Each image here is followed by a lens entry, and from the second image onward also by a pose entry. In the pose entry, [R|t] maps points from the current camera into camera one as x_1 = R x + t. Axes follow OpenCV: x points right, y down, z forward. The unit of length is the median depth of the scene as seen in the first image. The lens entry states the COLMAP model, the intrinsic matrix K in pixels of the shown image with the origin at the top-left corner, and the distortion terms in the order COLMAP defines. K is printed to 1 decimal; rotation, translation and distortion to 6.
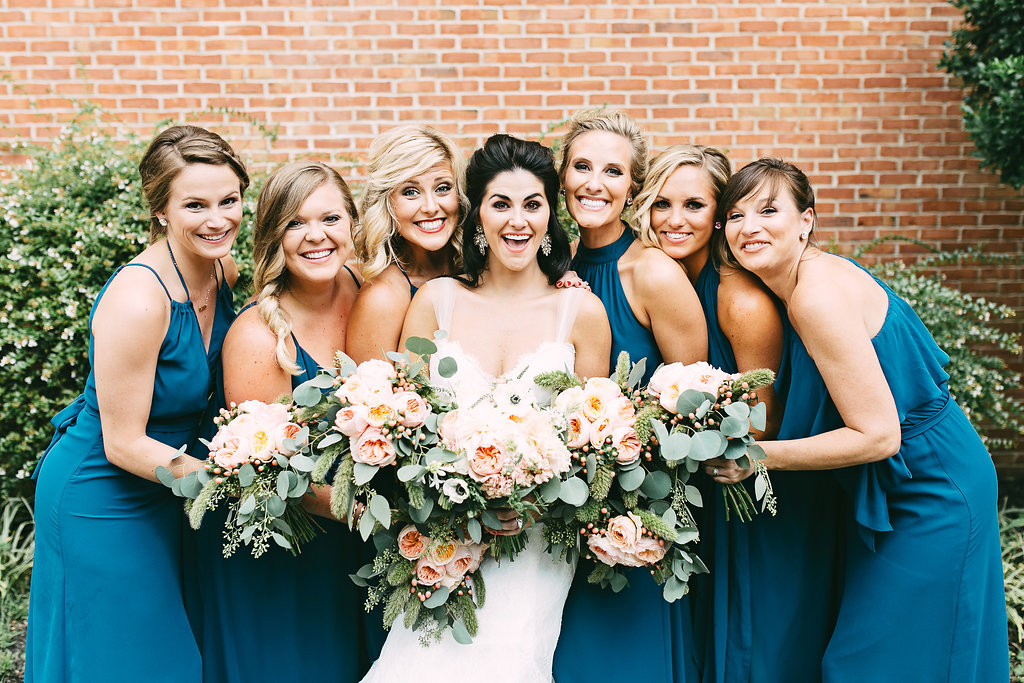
lens RADIAL K [[1052.1, 0, 512.0], [0, 1052.1, 341.5], [0, 0, 1]] dist [0.007439, -0.002331]
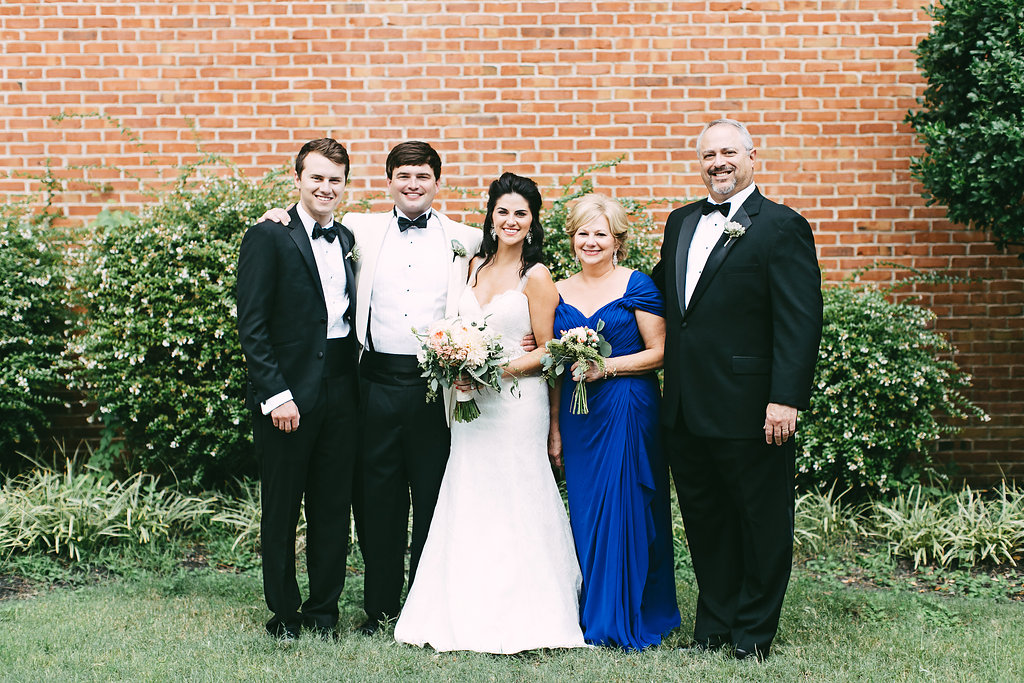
lens RADIAL K [[1498.3, 0, 515.9], [0, 1498.3, 328.3], [0, 0, 1]] dist [0.009543, 0.036132]
pose [[0.999999, -0.001268, -0.000558, -0.032191], [0.001226, 0.997613, -0.069042, 0.078145], [0.000644, 0.069041, 0.997614, -0.590174]]
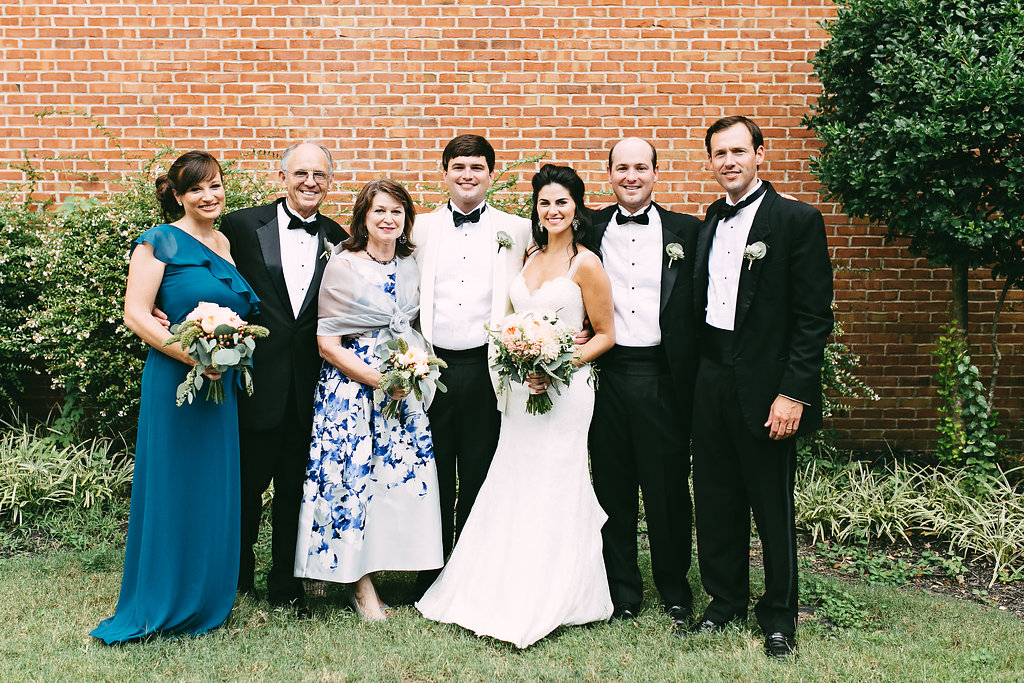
lens RADIAL K [[1067.9, 0, 464.1], [0, 1067.9, 311.4], [0, 0, 1]] dist [0.000079, 0.000899]
pose [[0.999797, 0.012014, -0.016166, 0.005167], [-0.012838, 0.998571, -0.051875, 0.041189], [0.015519, 0.052072, 0.998523, -0.285473]]
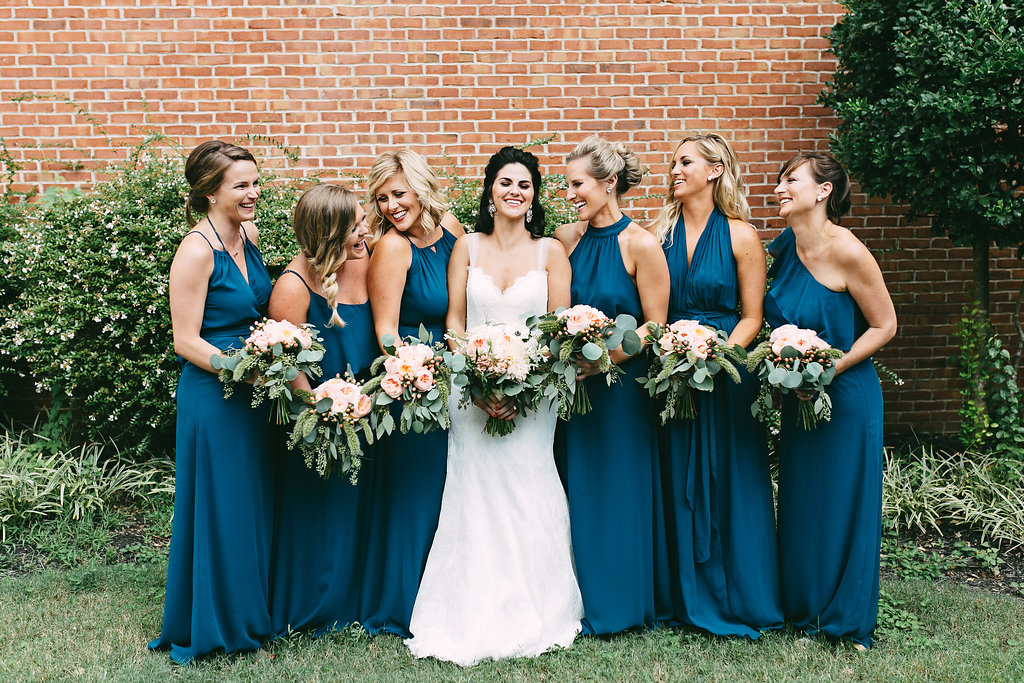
lens RADIAL K [[1053.9, 0, 512.0], [0, 1053.9, 319.9], [0, 0, 1]] dist [0.000793, 0.002269]
pose [[0.999622, -0.007231, 0.026537, -0.002733], [0.008006, 0.999542, -0.029193, 0.032732], [-0.026313, 0.029394, 0.999221, -0.225698]]
